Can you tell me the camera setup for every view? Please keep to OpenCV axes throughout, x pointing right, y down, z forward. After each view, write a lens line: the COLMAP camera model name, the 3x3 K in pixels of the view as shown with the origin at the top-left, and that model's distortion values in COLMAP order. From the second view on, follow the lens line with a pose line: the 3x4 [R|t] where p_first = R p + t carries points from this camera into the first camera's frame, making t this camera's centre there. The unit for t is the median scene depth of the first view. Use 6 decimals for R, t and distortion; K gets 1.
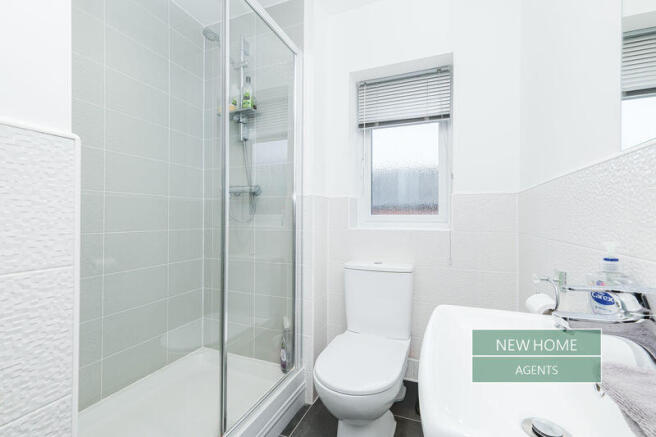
lens RADIAL K [[282.1, 0, 326.6], [0, 282.1, 217.8], [0, 0, 1]] dist [0.009738, -0.000111]
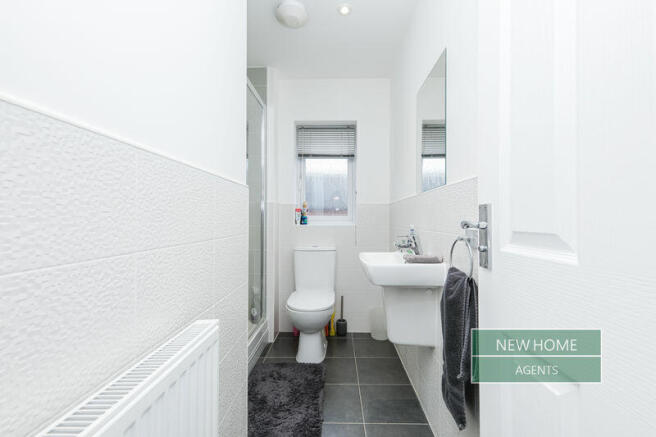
lens RADIAL K [[282.1, 0, 329.4], [0, 282.1, 218.5], [0, 0, 1]] dist [0.009738, -0.000111]
pose [[0.924683, -0.001196, 0.380737, -0.322513], [0.001141, 0.999999, 0.000372, 0.003696], [-0.380737, 0.000090, 0.924683, -0.459996]]
